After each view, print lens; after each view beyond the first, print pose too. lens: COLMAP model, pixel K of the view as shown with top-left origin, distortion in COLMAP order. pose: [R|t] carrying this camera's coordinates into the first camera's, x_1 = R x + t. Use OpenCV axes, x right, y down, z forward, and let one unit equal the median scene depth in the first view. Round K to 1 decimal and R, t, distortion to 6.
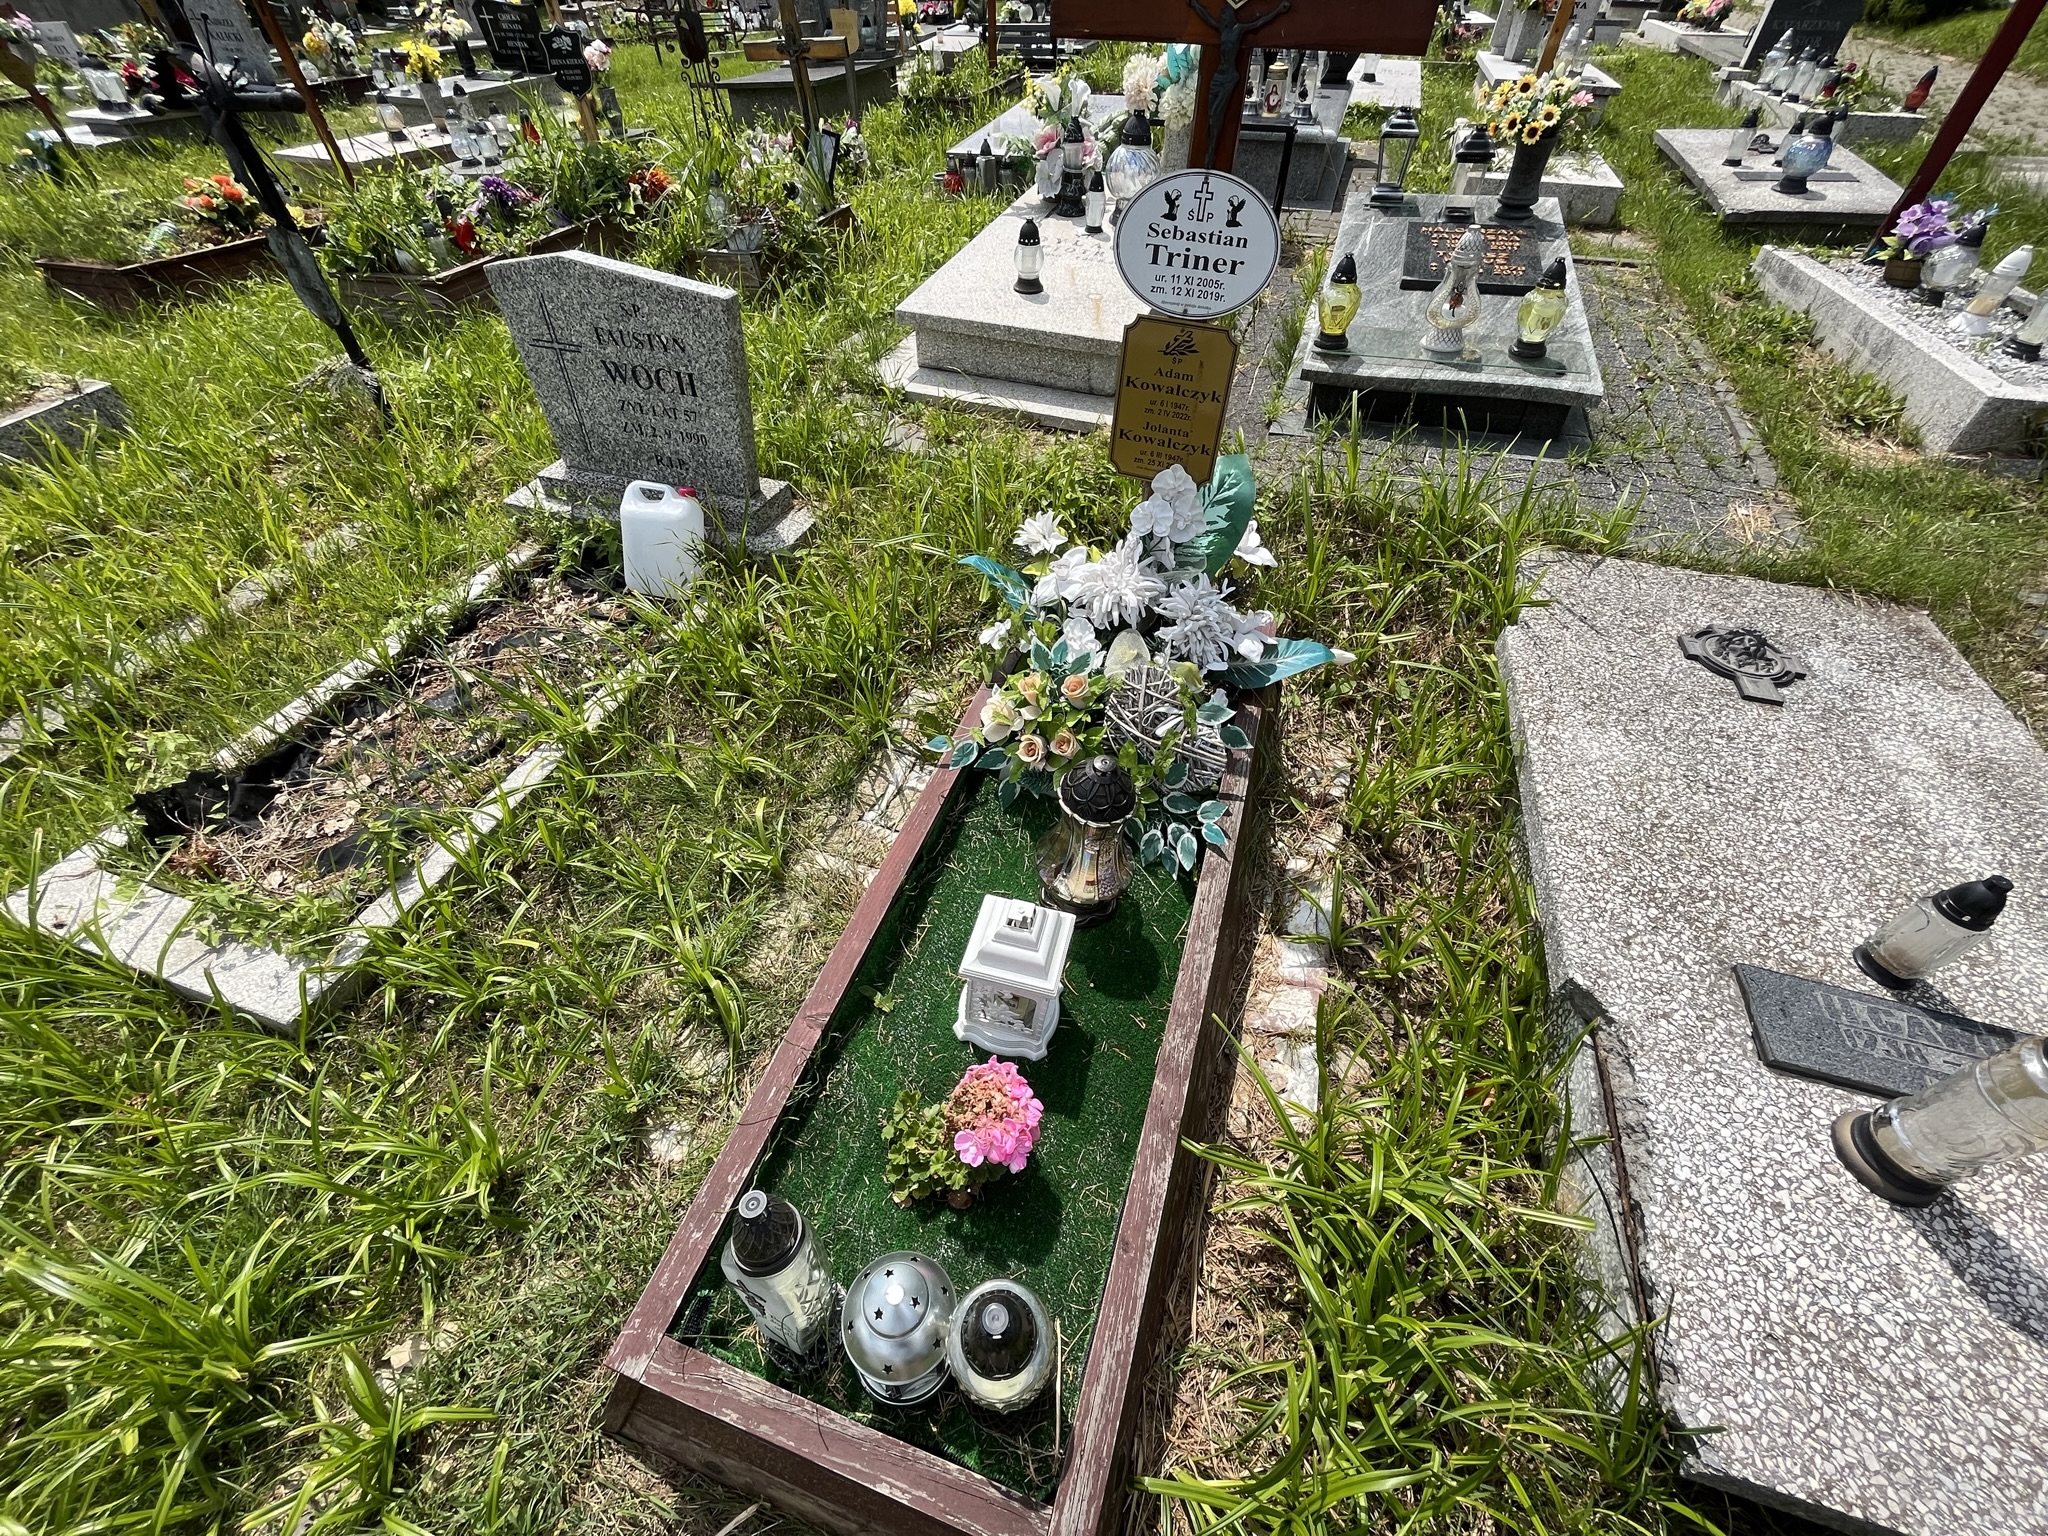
lens RADIAL K [[827.5, 0, 1024.0], [0, 827.5, 768.0], [0, 0, 1]] dist [-0.003998, -0.000311]
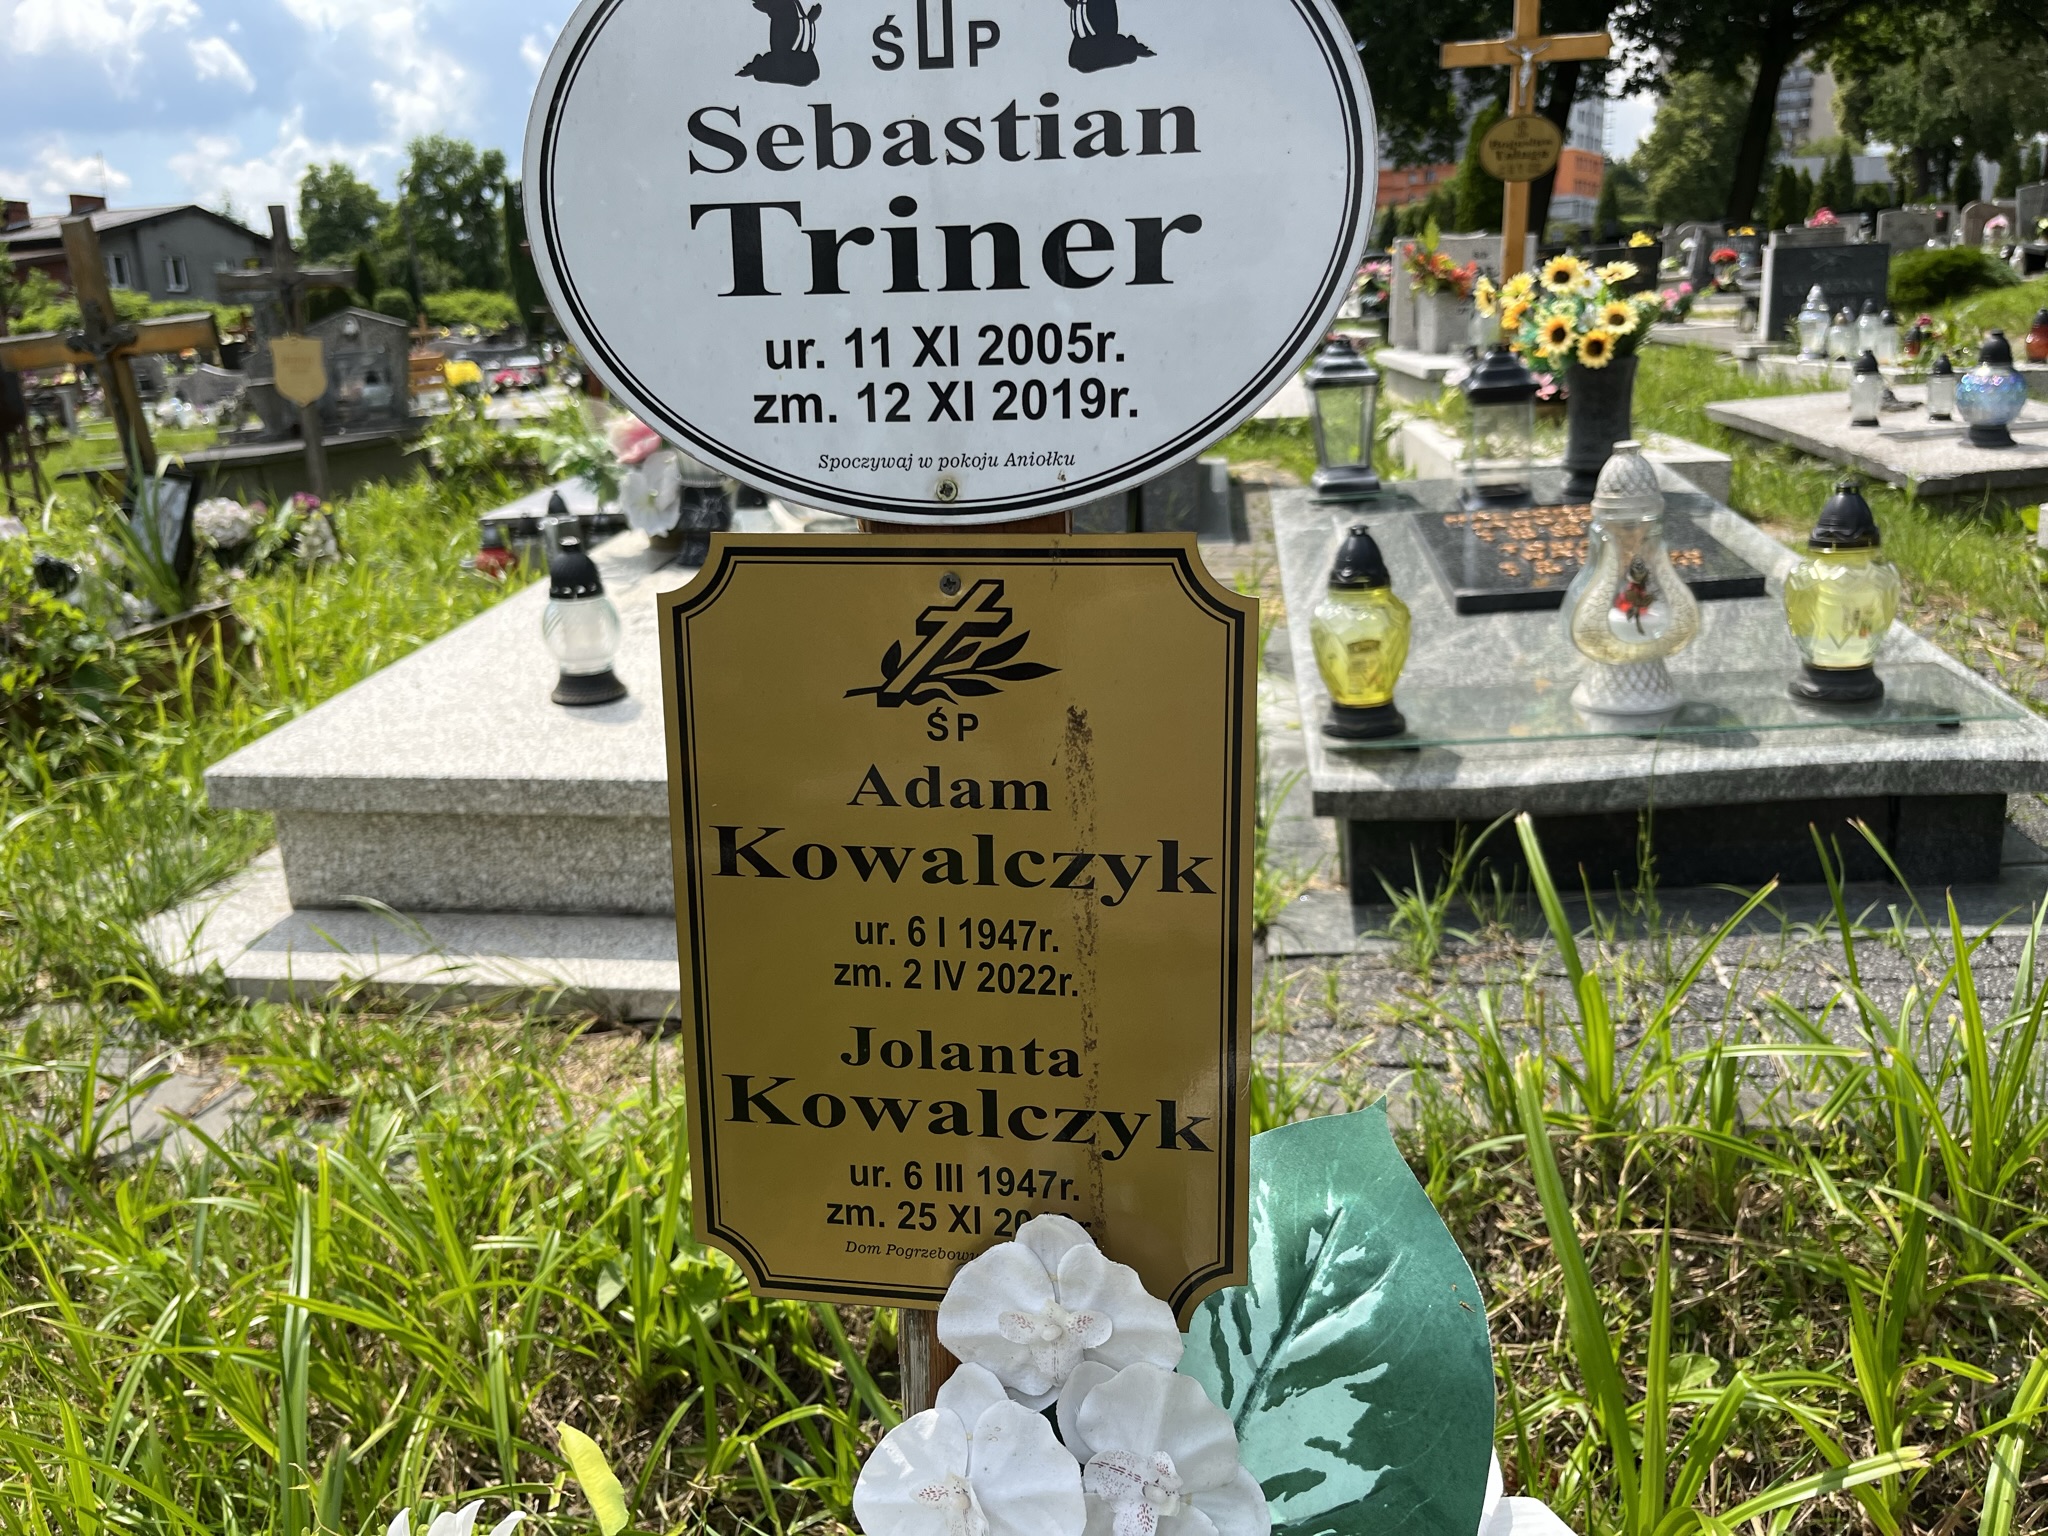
lens RADIAL K [[1576.2, 0, 1028.4], [0, 1576.2, 748.6], [0, 0, 1]] dist [0.085159, -0.128027]
pose [[0.977102, -0.102644, 0.186374, 0.074518], [0.182322, 0.855451, -0.484729, -0.170585], [-0.109679, 0.507609, 0.854578, 0.383028]]
